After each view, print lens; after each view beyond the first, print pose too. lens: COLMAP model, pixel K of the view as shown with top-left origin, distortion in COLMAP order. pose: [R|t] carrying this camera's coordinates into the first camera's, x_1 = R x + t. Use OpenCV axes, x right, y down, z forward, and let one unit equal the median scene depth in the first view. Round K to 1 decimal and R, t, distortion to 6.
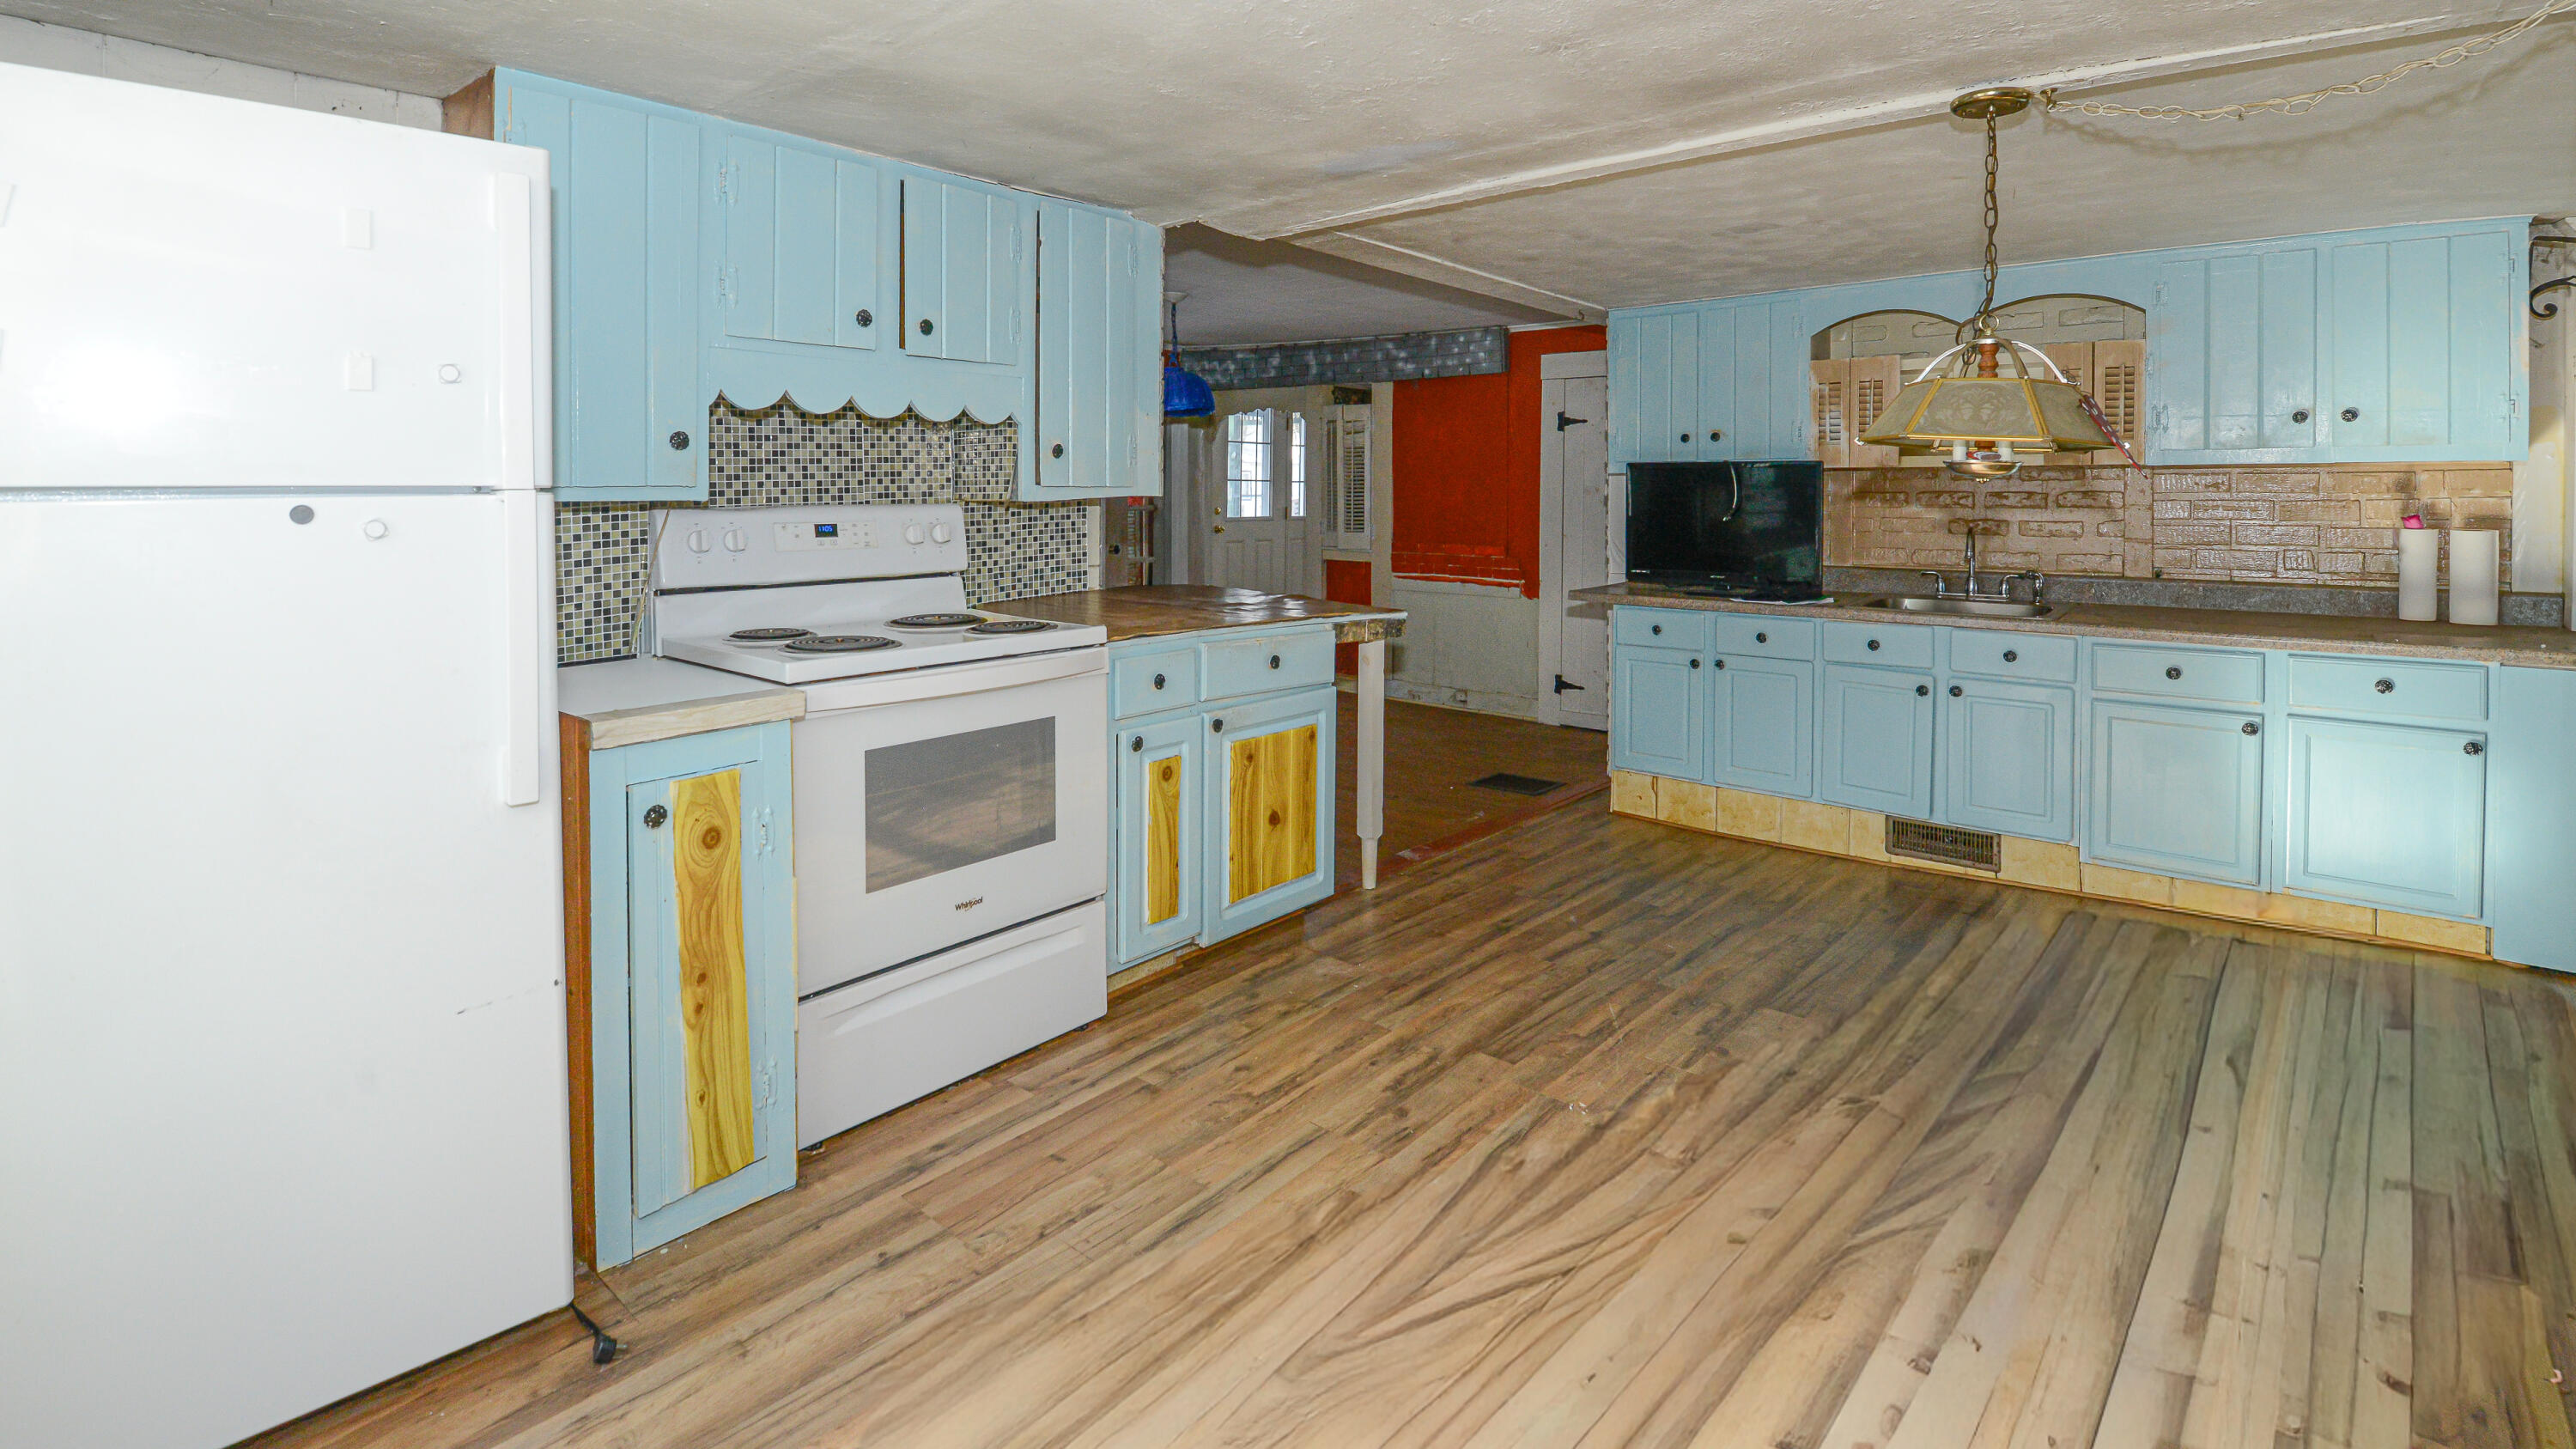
lens RADIAL K [[1186.3, 0, 1357.6], [0, 1186.3, 524.5], [0, 0, 1]] dist [-0.003083, -0.000544]
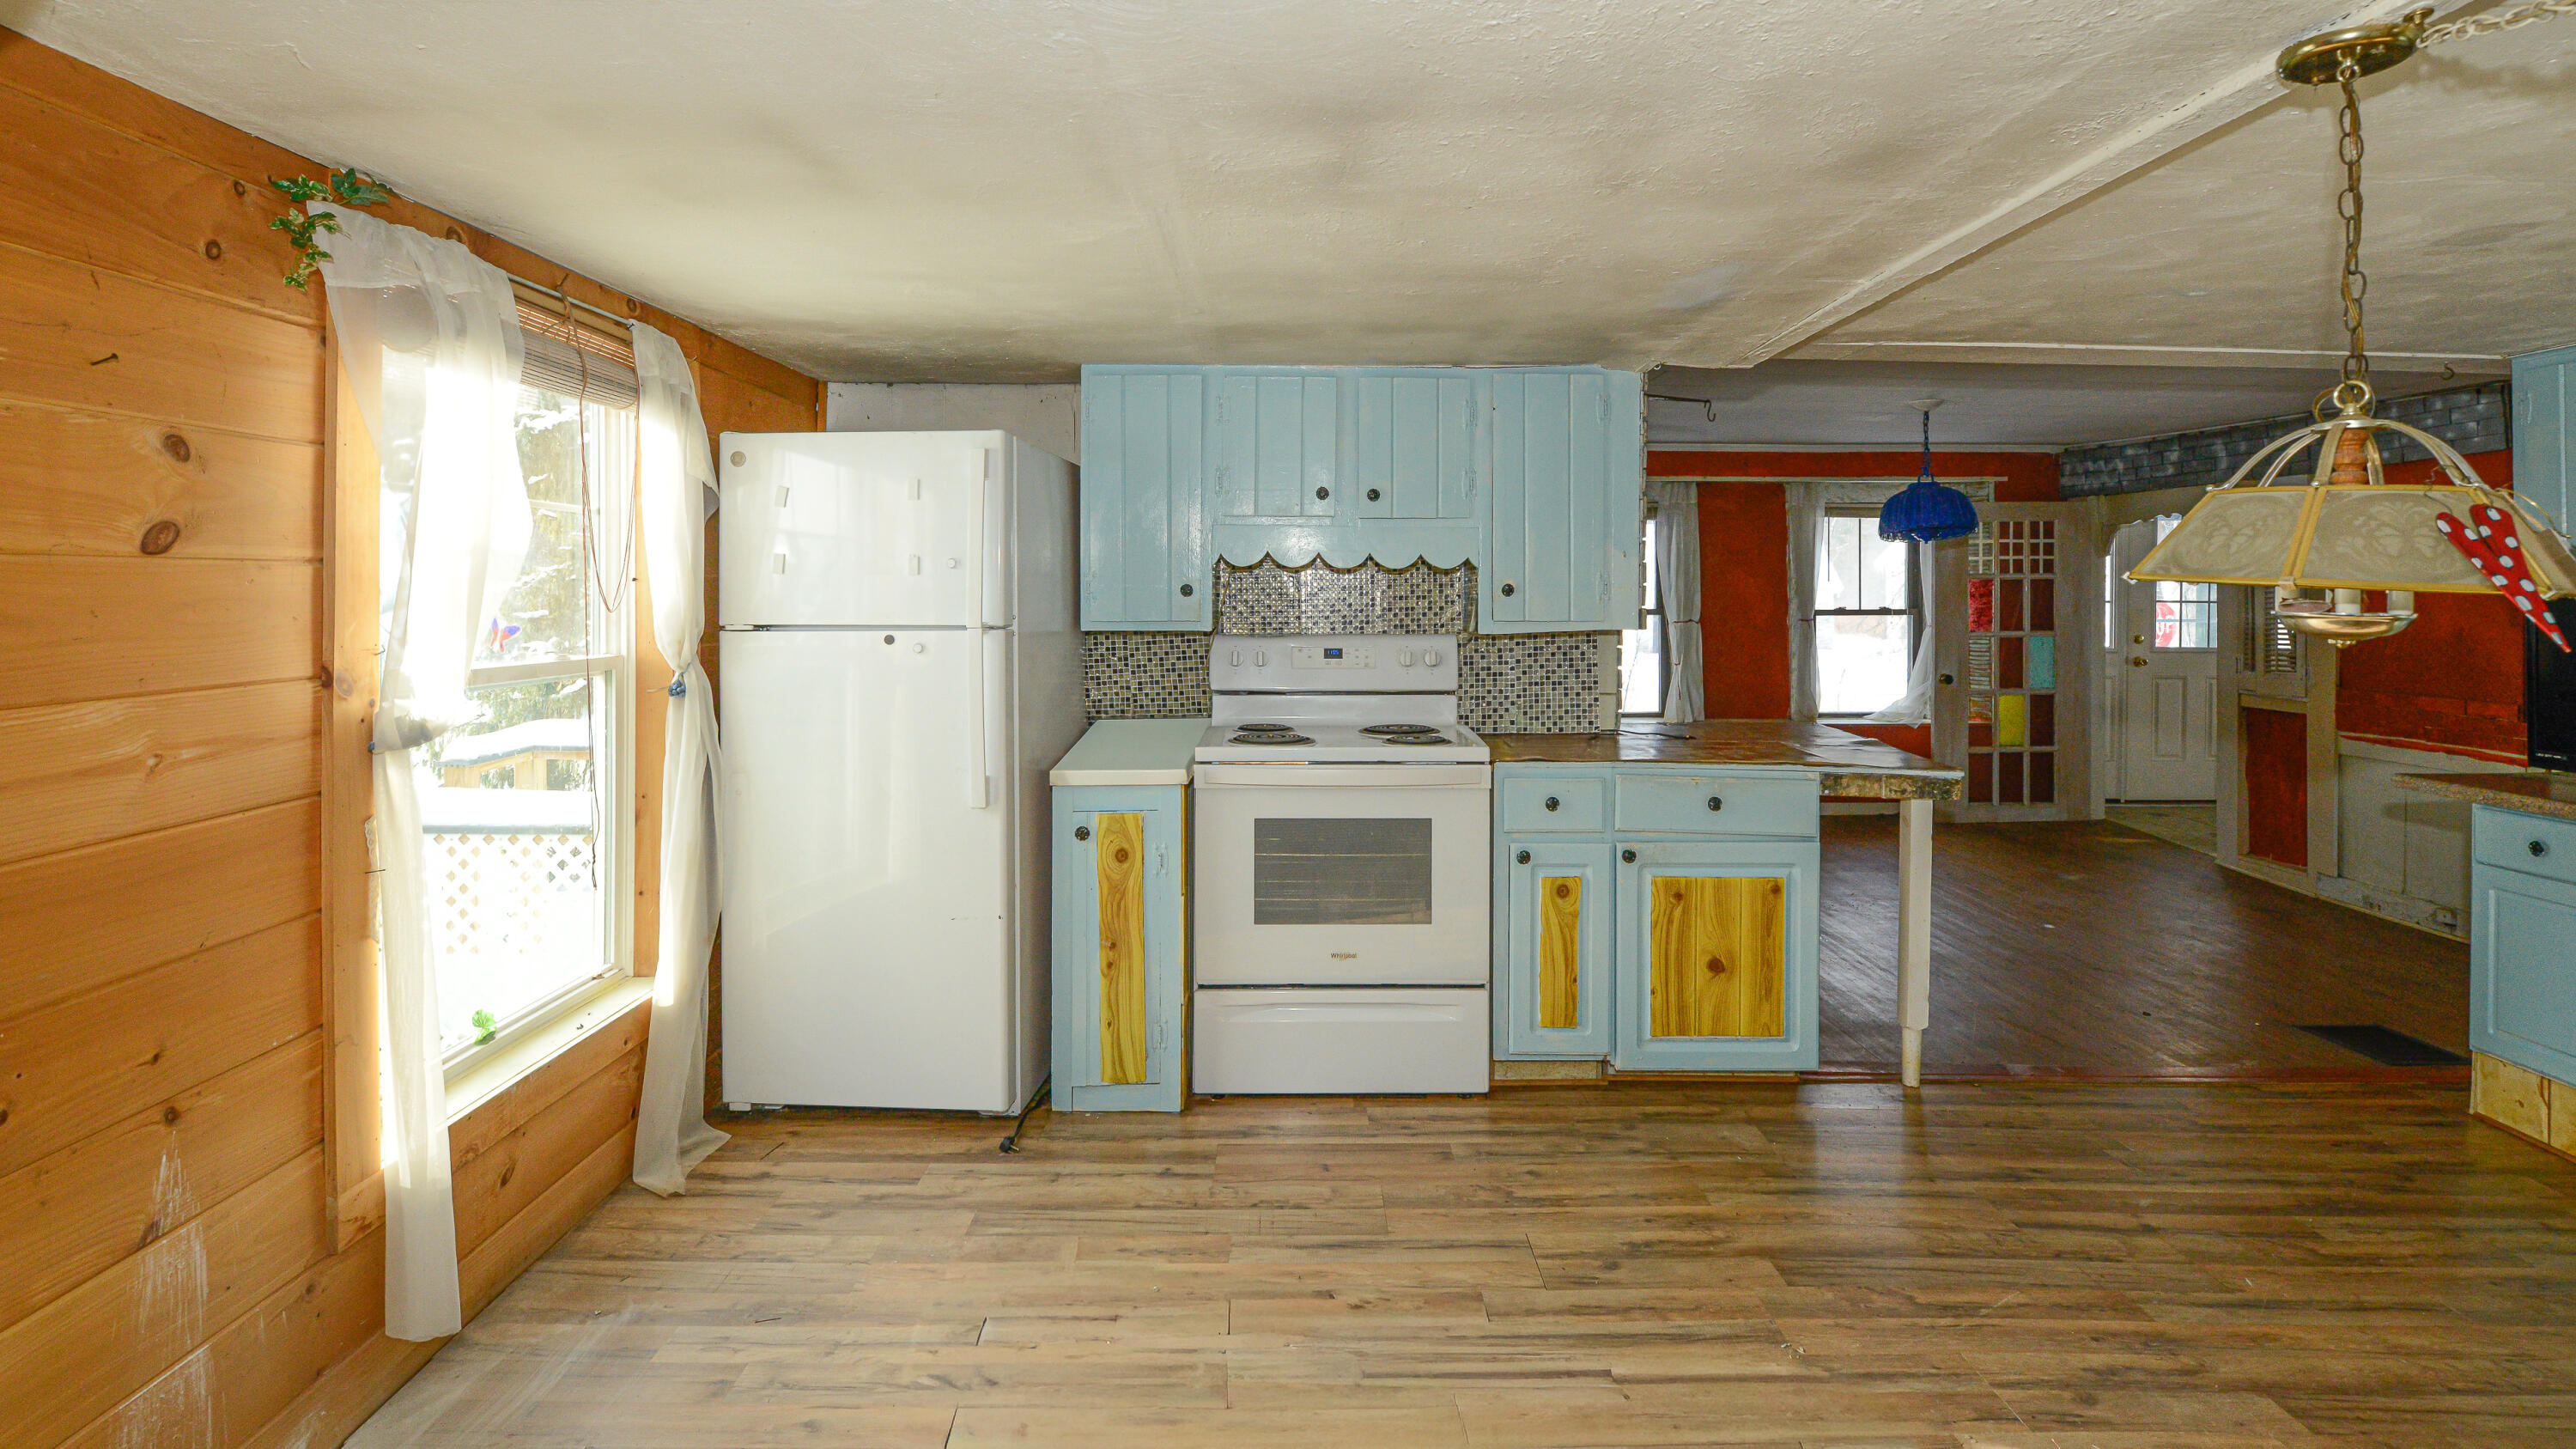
lens RADIAL K [[1166.2, 0, 1289.0], [0, 1166.2, 611.3], [0, 0, 1]] dist [0.002524, -0.010418]
pose [[0.645249, 0.007207, -0.763939, 0.487394], [-0.025654, 0.999596, -0.012238, -0.023667], [0.763542, 0.027495, 0.645173, 0.125679]]
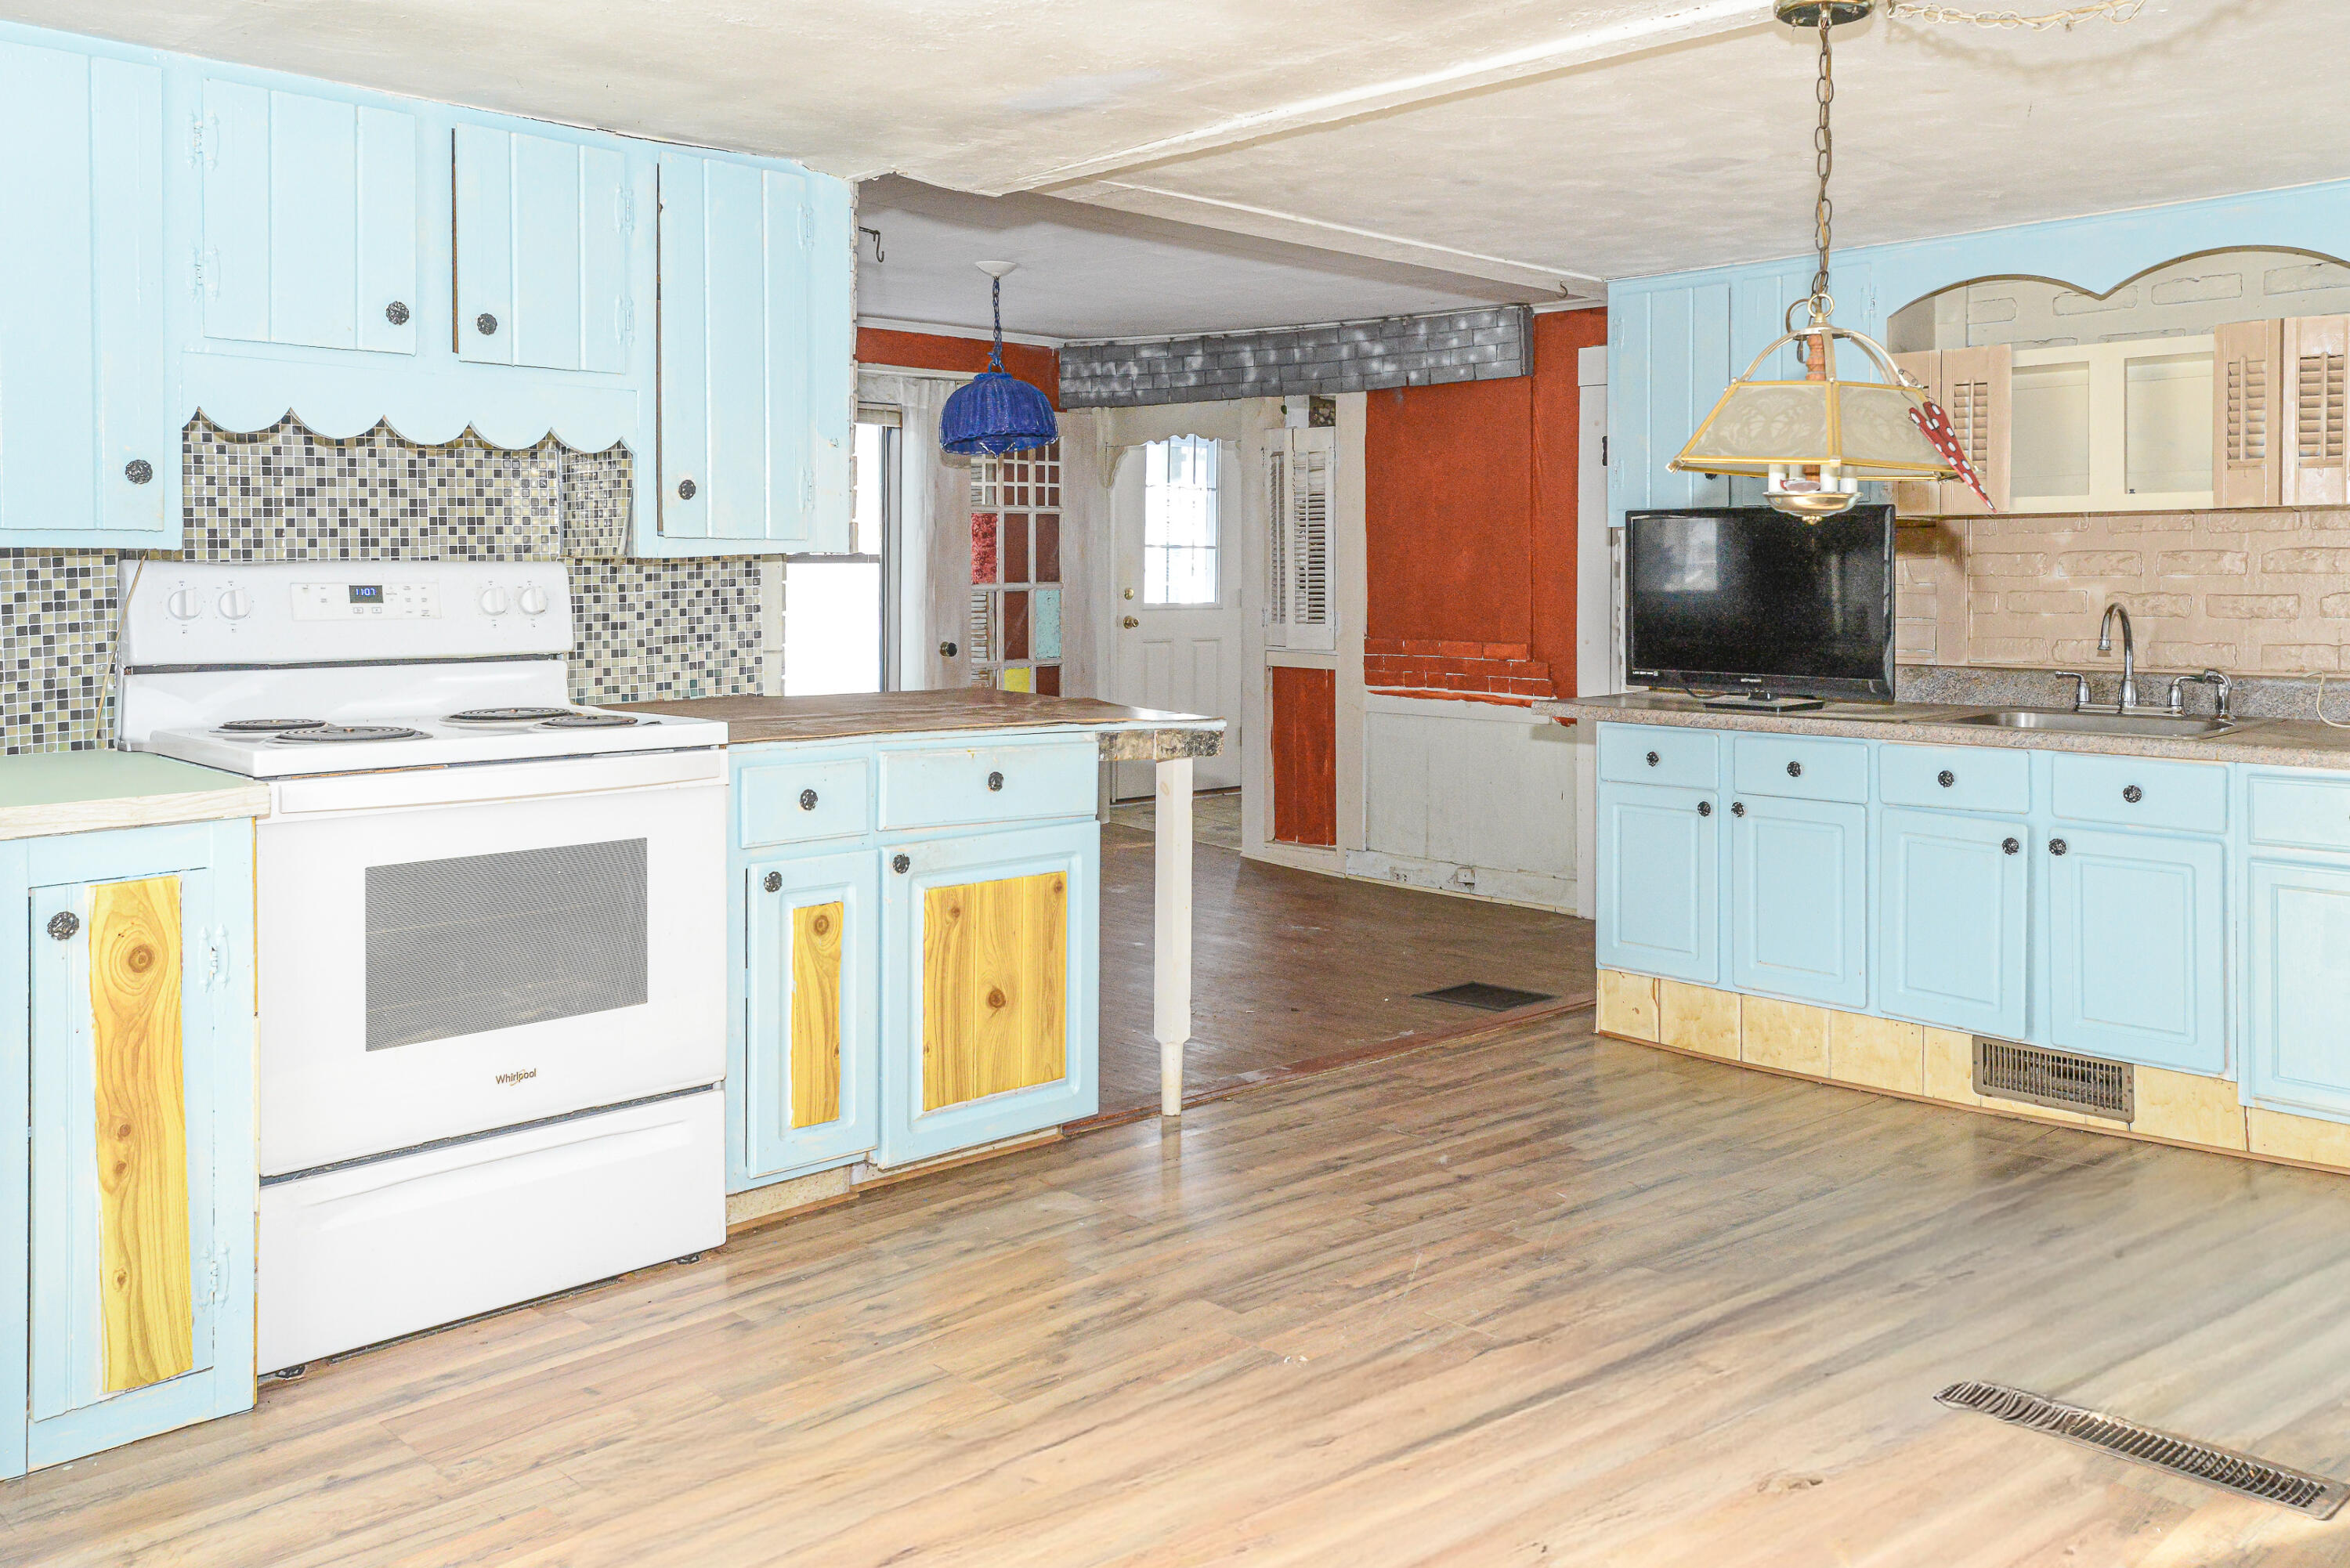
lens RADIAL K [[1933.0, 0, 1290.1], [0, 1933.0, 624.3], [0, 0, 1]] dist [0.031079, 0.012011]
pose [[0.996626, 0.001632, -0.082065, 0.230992], [-0.001666, 0.999999, -0.000351, 0.023000], [0.082064, 0.000487, 0.996627, -0.180021]]
